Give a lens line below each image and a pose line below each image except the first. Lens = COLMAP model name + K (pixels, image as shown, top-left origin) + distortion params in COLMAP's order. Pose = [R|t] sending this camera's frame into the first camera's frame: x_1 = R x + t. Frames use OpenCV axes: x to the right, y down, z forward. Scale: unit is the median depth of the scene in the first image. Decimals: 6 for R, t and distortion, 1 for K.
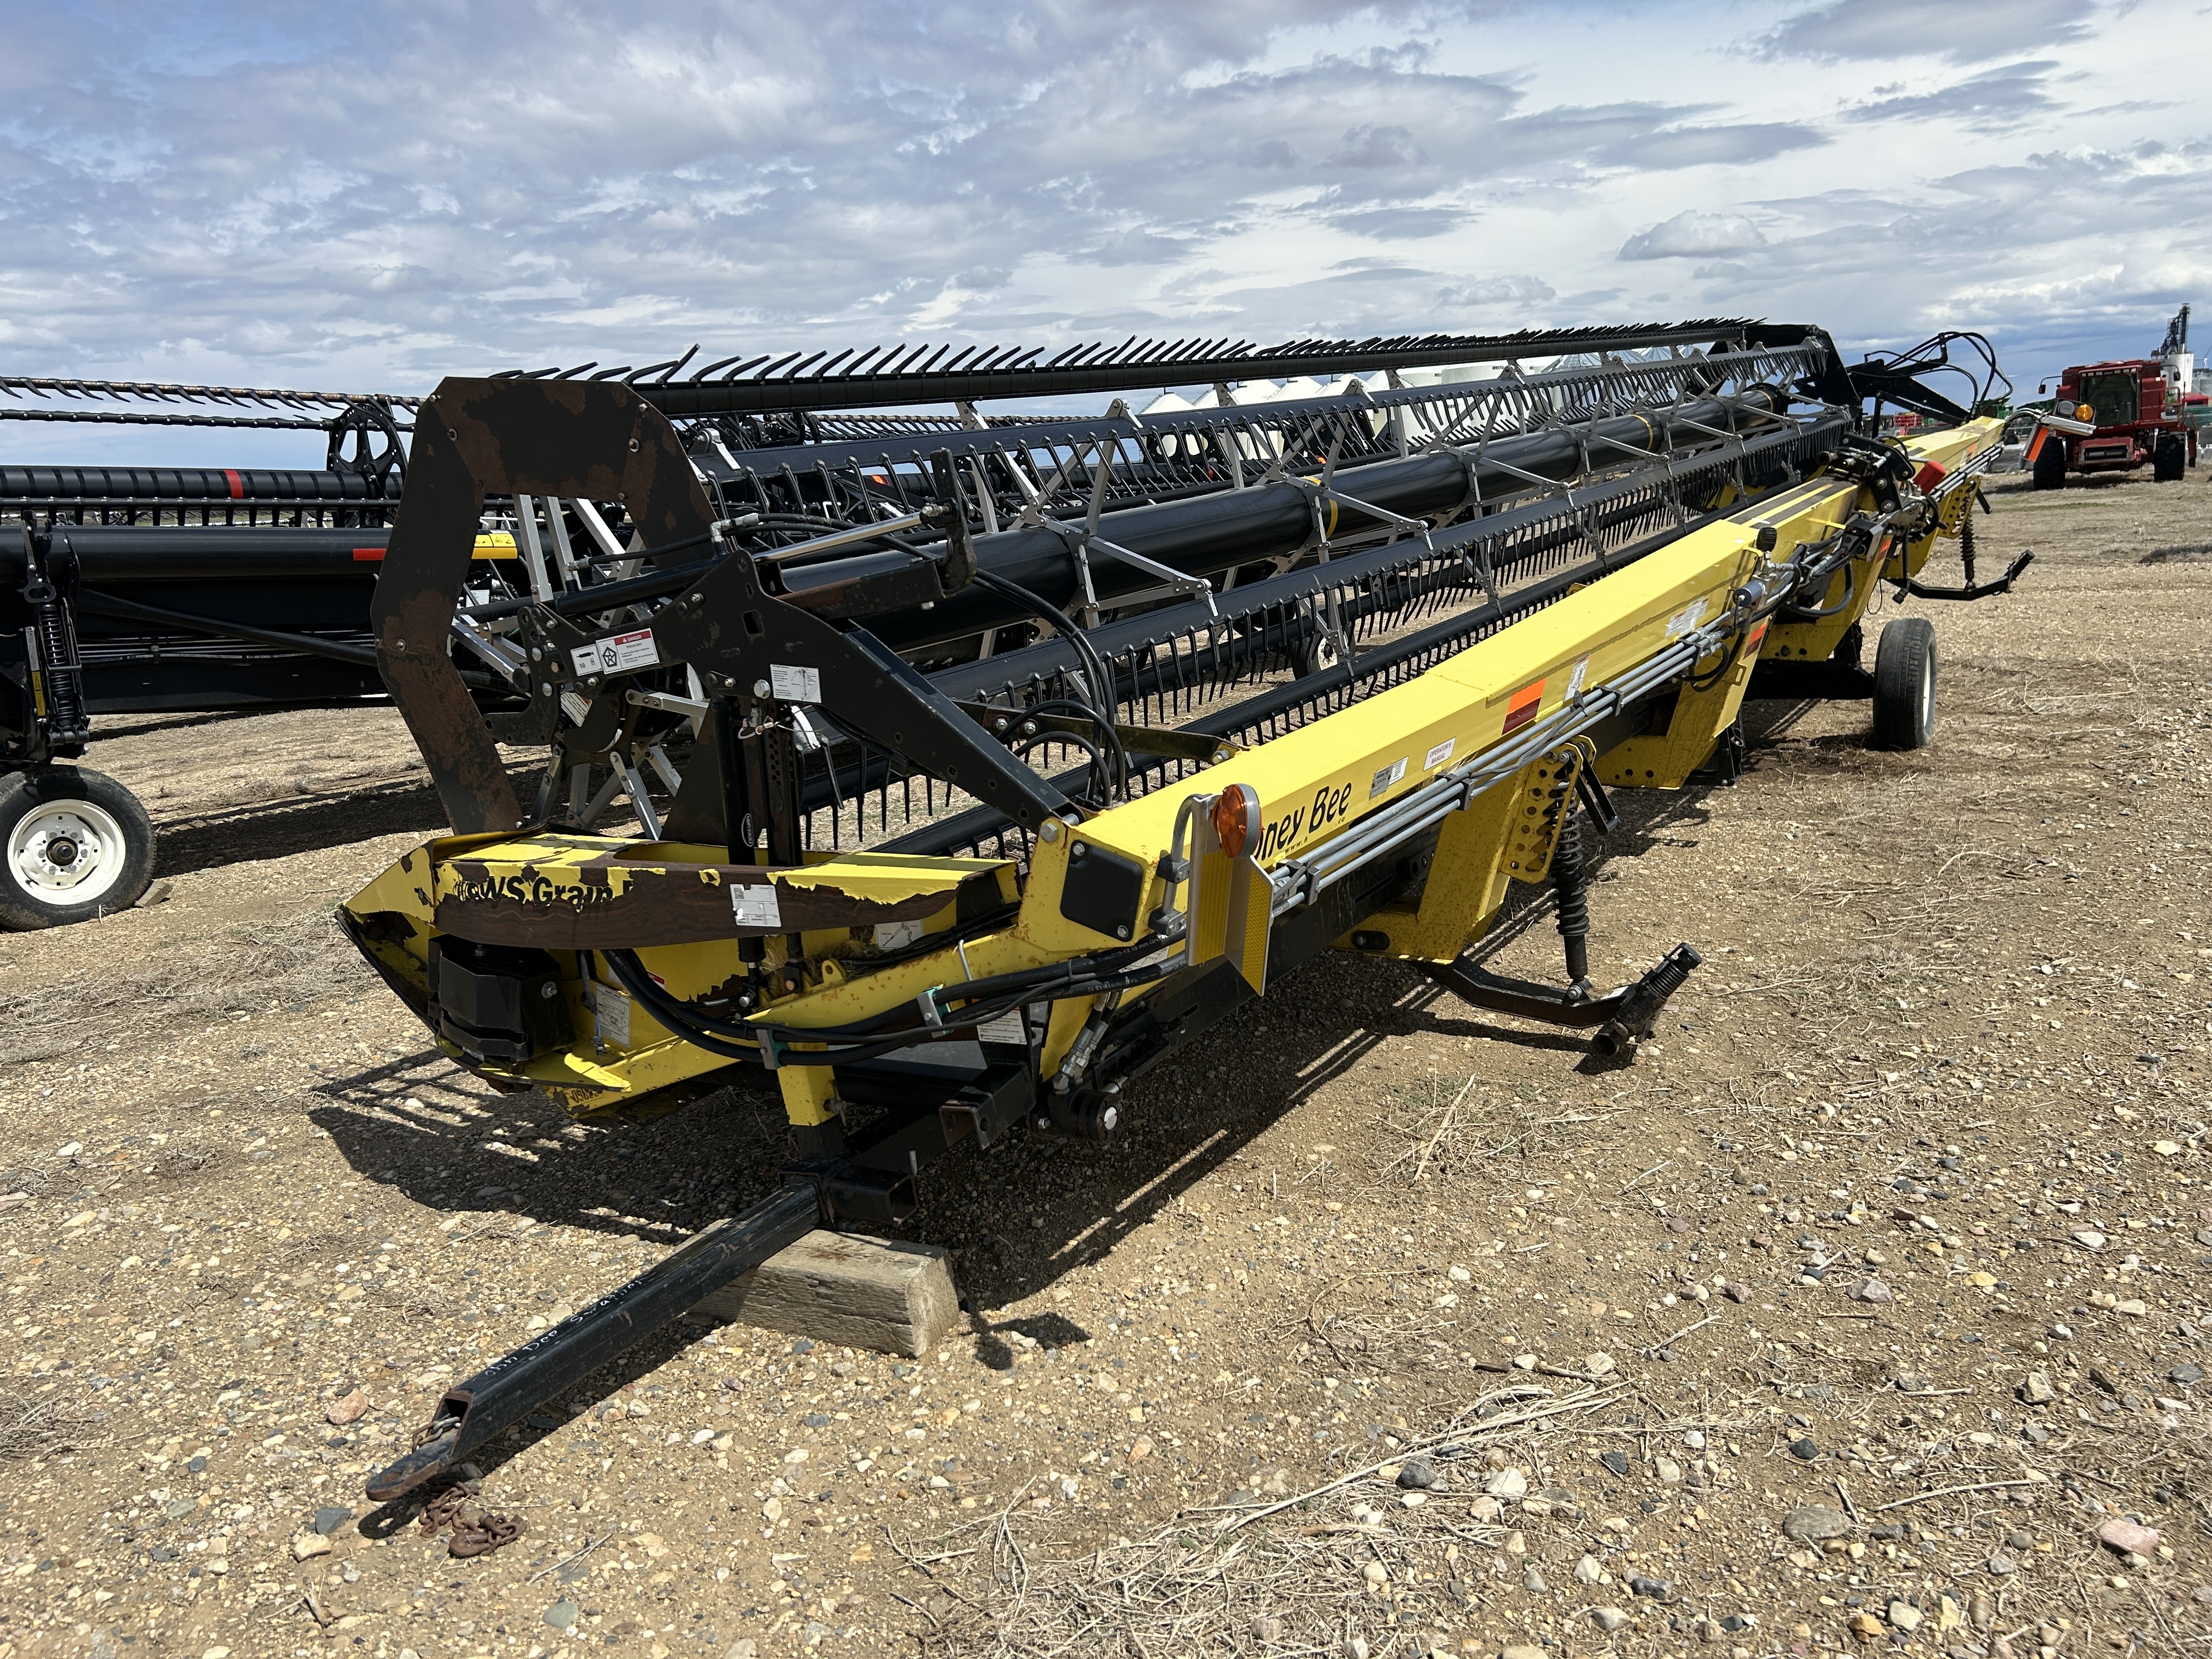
lens RADIAL K [[1690.3, 0, 1098.5], [0, 1690.3, 816.7], [0, 0, 1]] dist [0.043404, -0.036760]
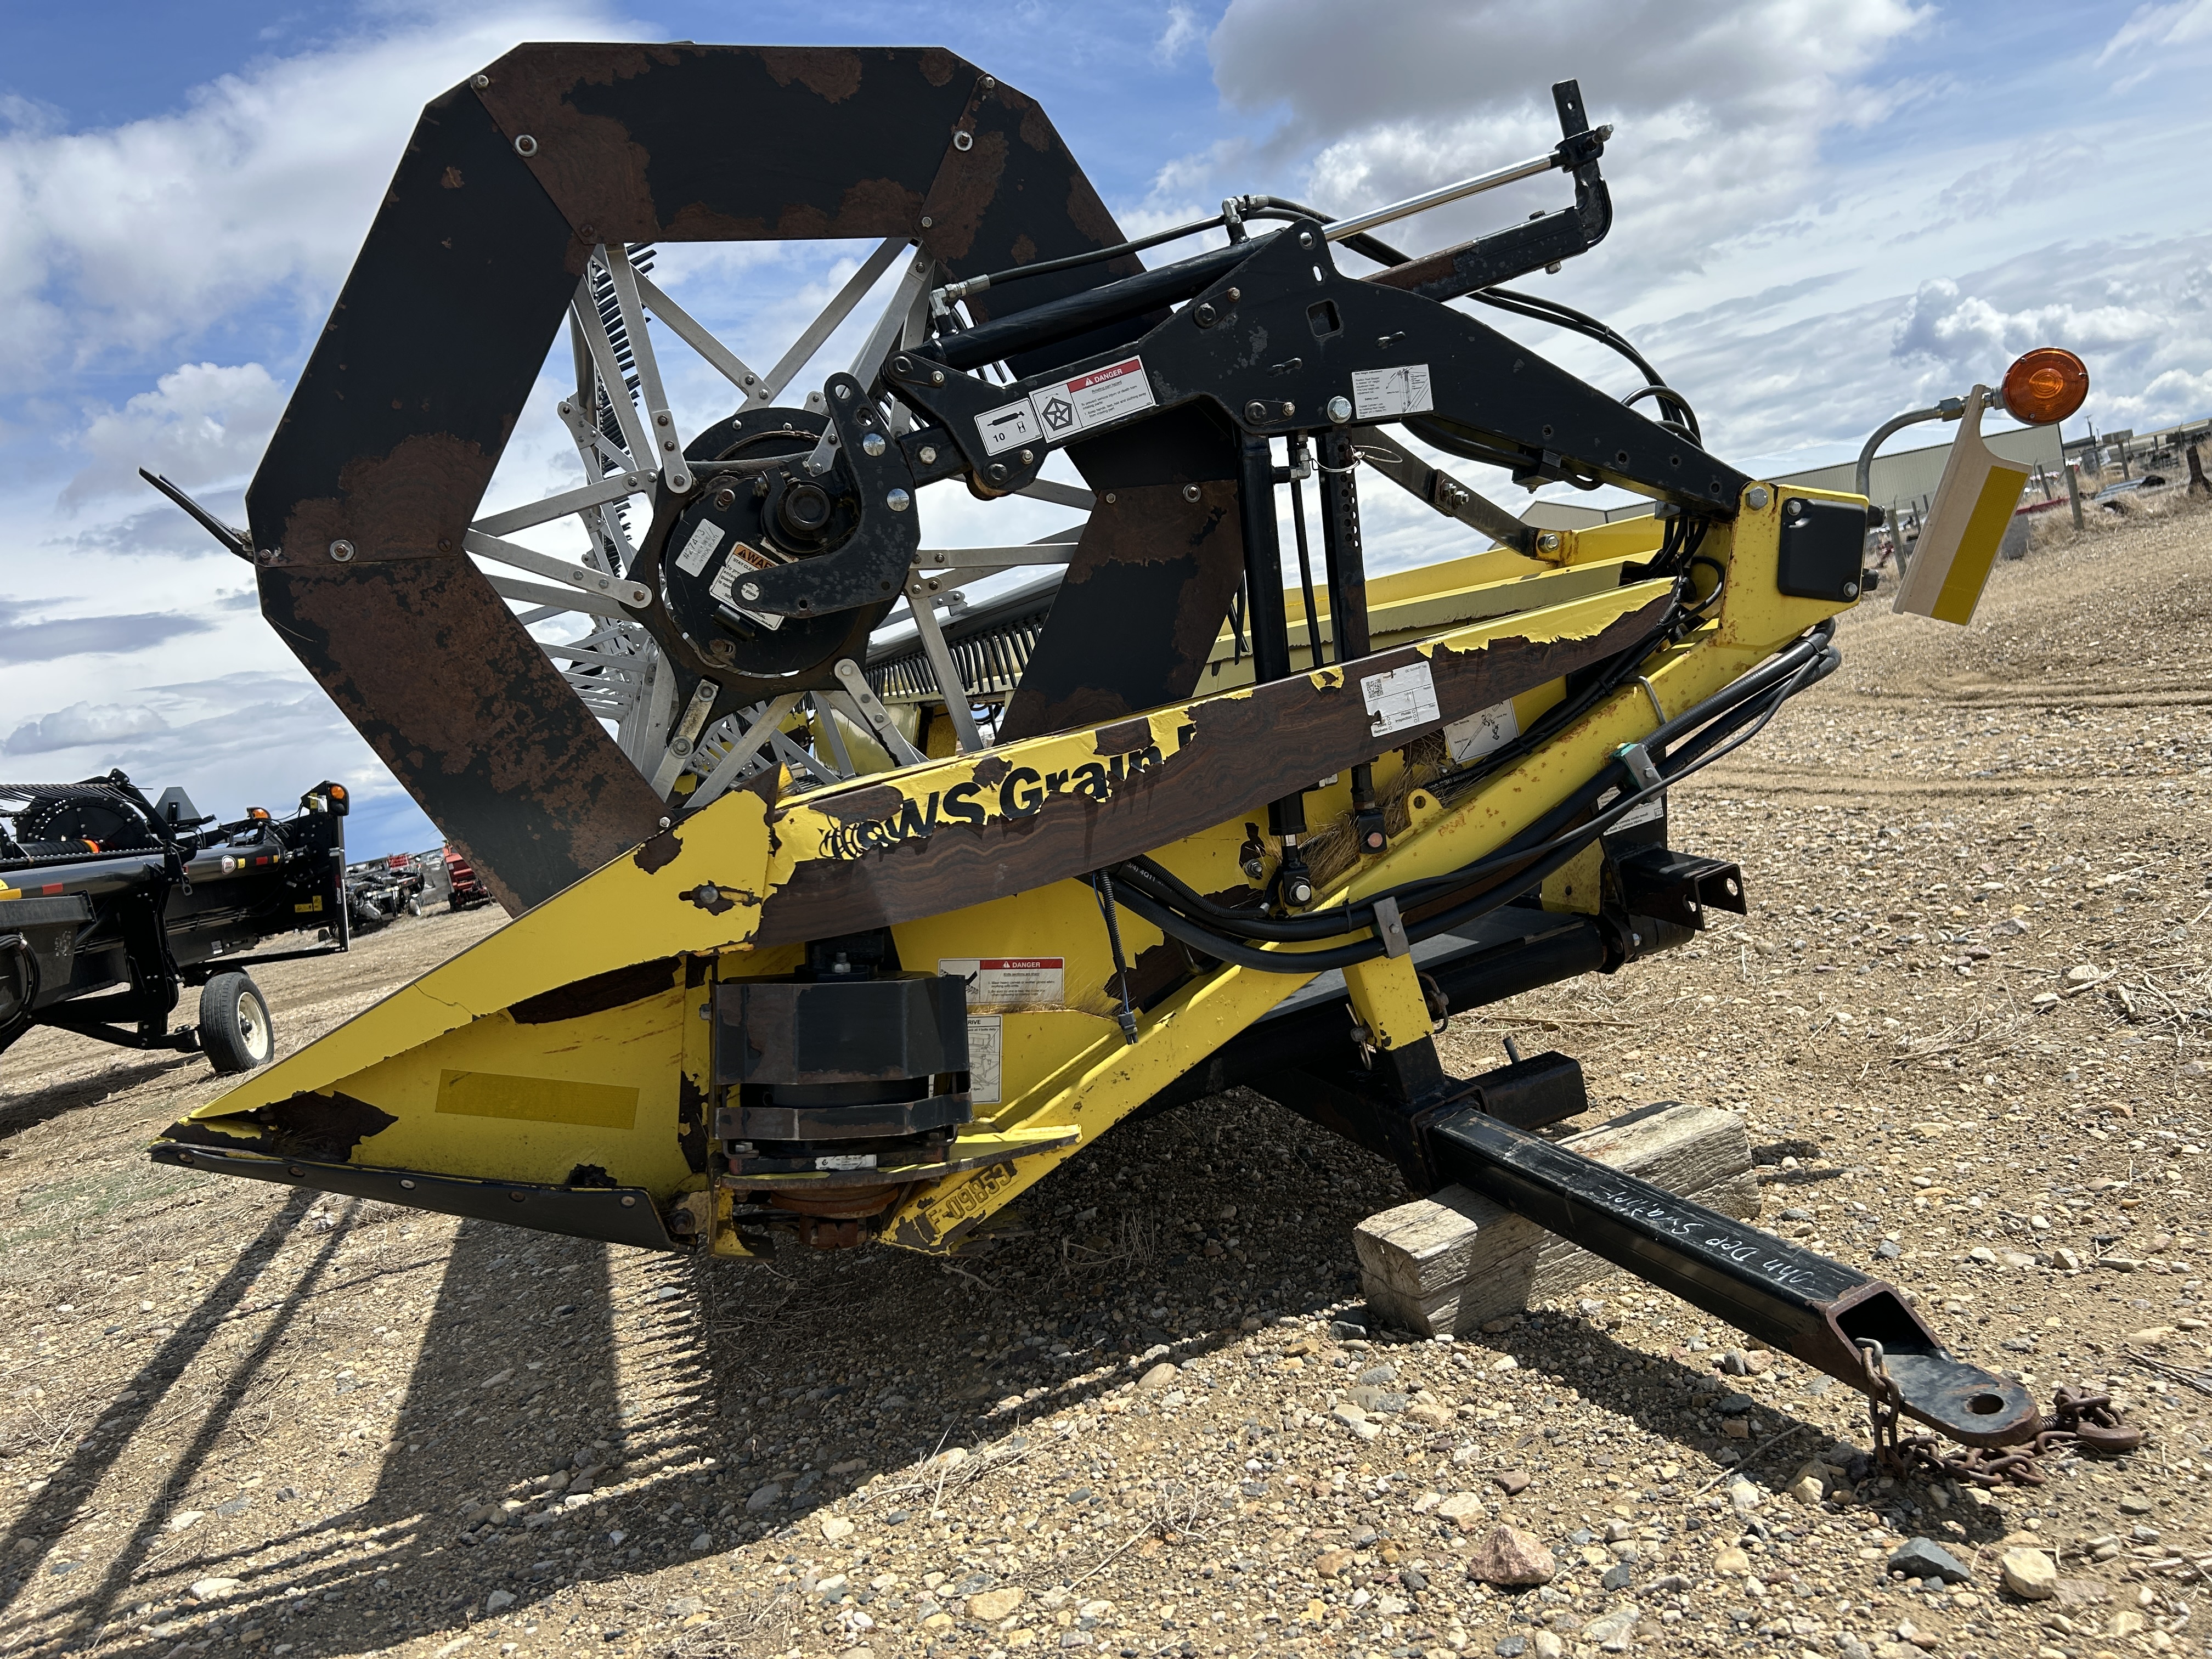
lens RADIAL K [[1690.3, 0, 1098.5], [0, 1690.3, 816.7], [0, 0, 1]] dist [0.043404, -0.036760]
pose [[0.649587, -0.121902, 0.750451, -0.767926], [0.316323, 0.940907, -0.120968, 0.134721], [-0.691358, 0.315964, 0.649761, 0.589158]]
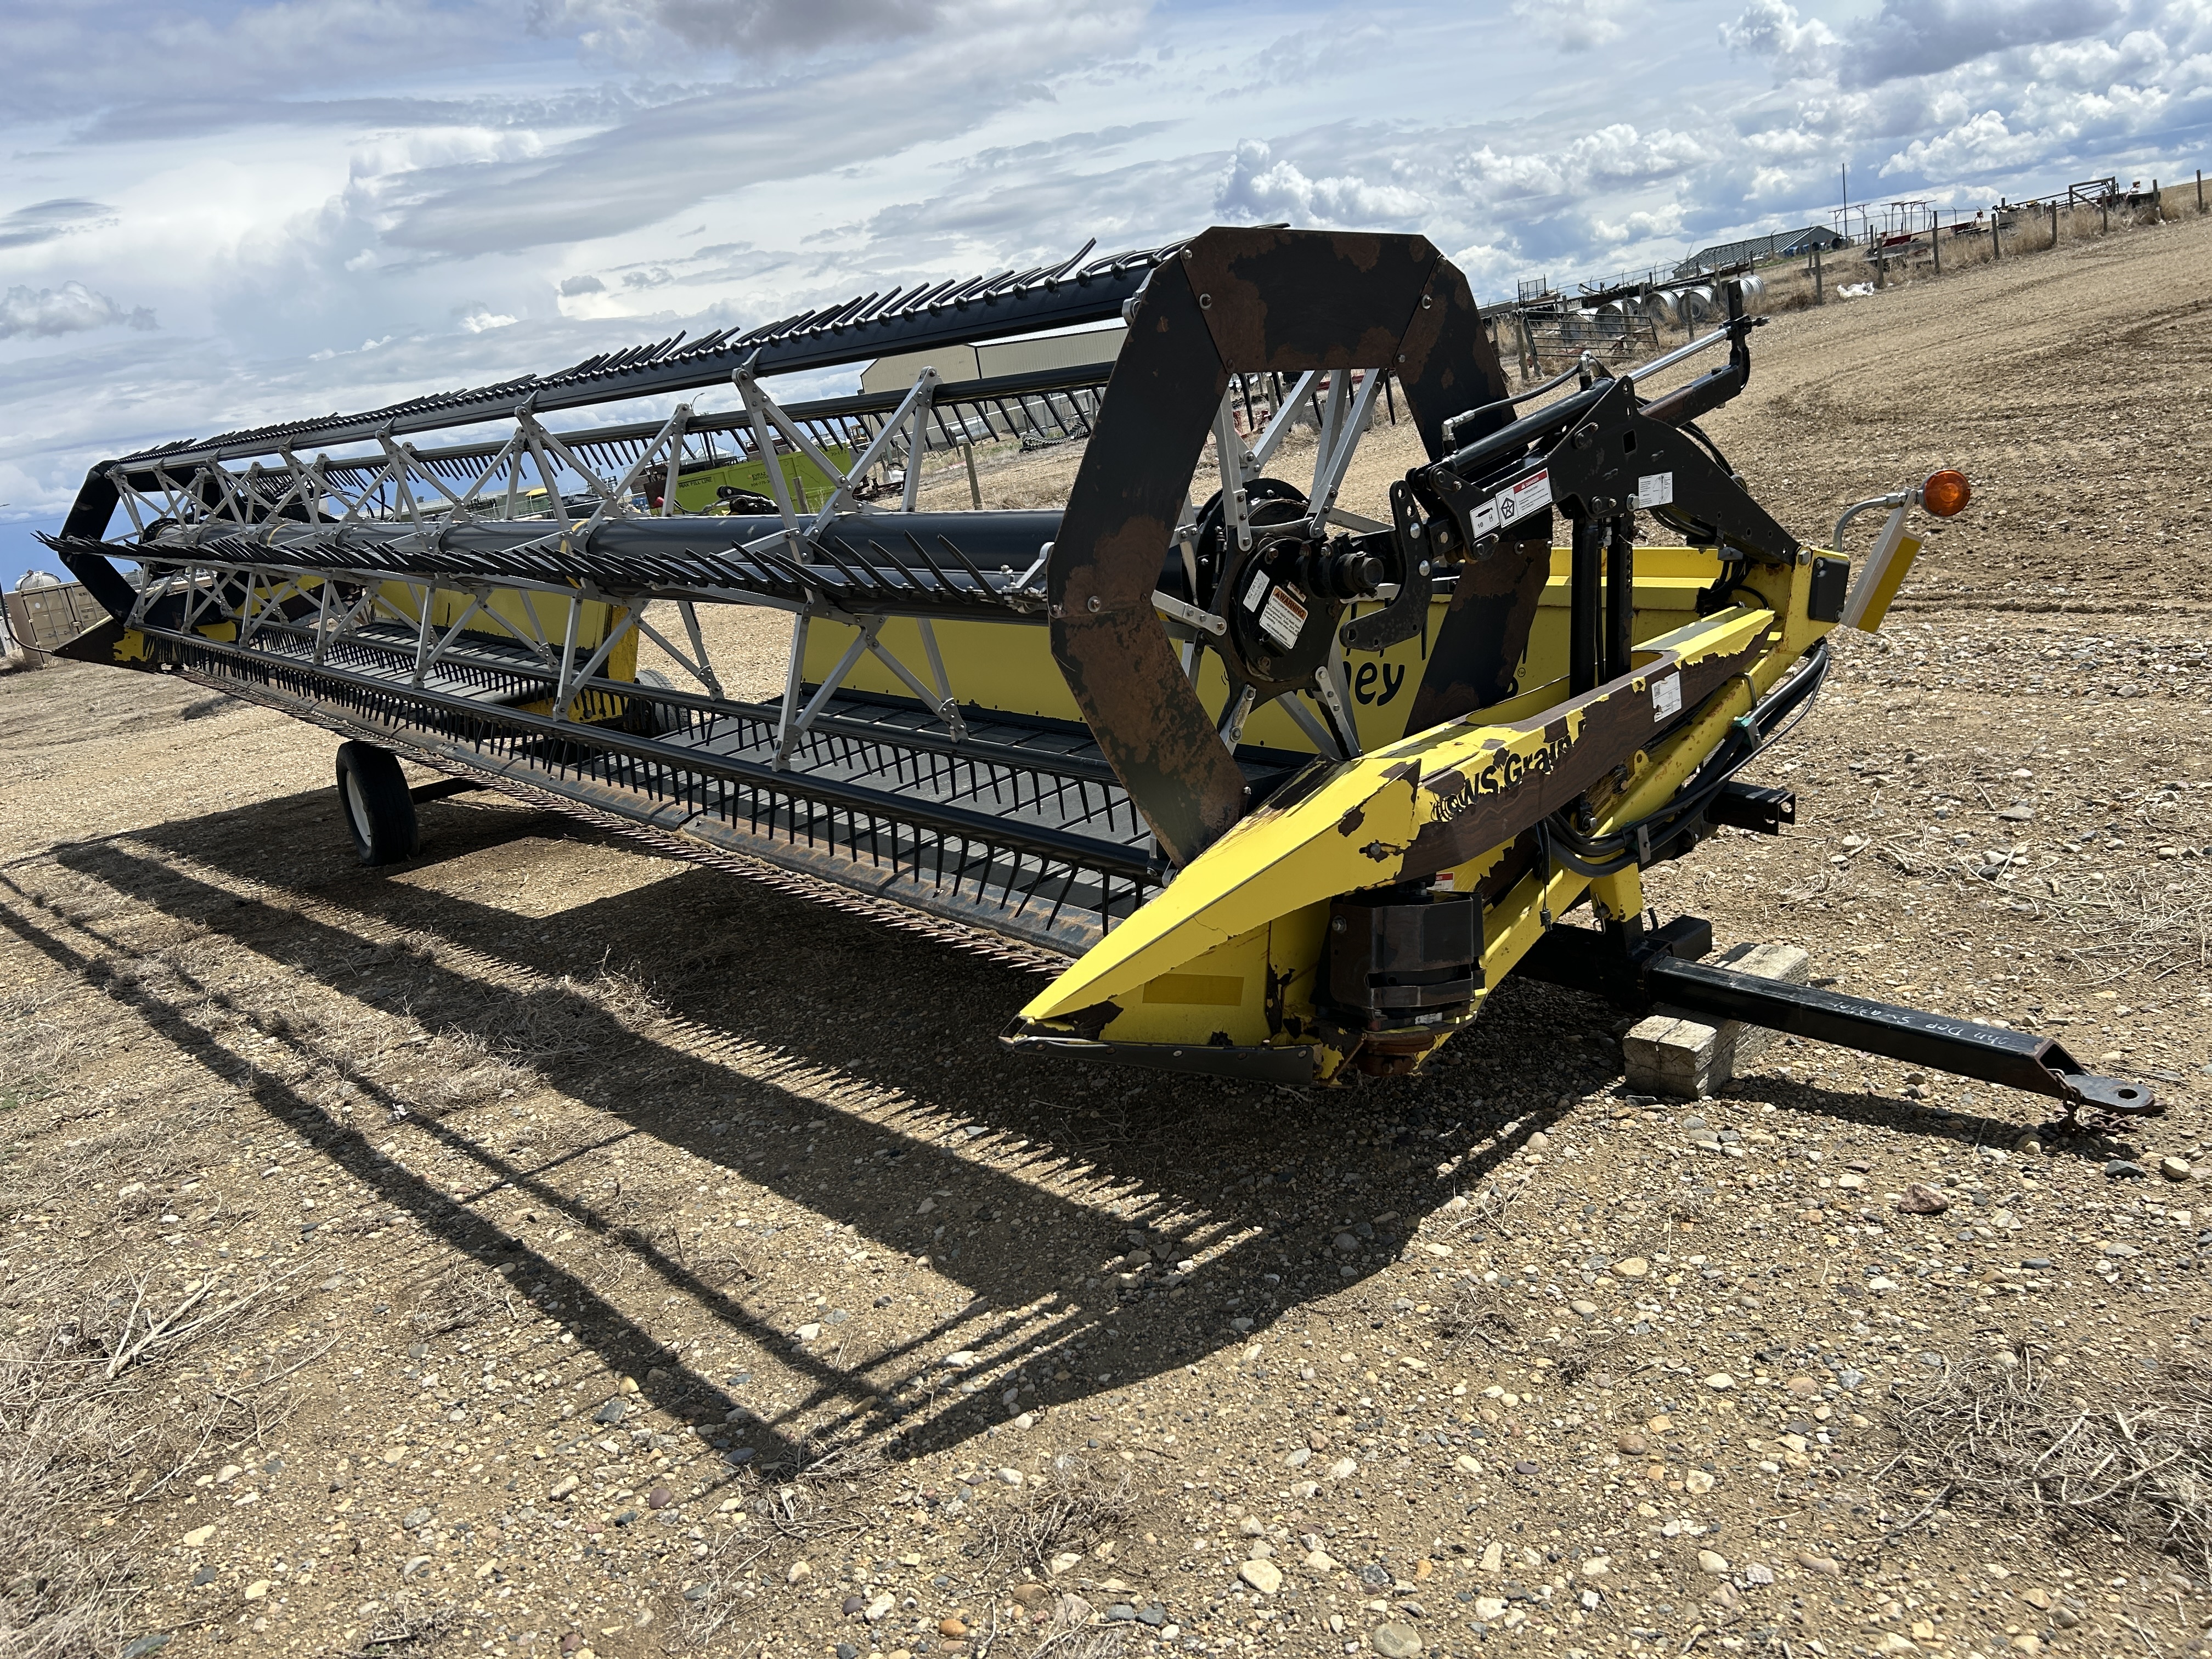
lens RADIAL K [[1720.8, 0, 1107.7], [0, 1720.8, 801.7], [0, 0, 1]] dist [0.041151, -0.000988]
pose [[0.323582, -0.206183, 0.923463, -1.271980], [0.333201, 0.938284, 0.092739, -0.101019], [-0.885591, 0.277690, 0.372312, 0.851688]]
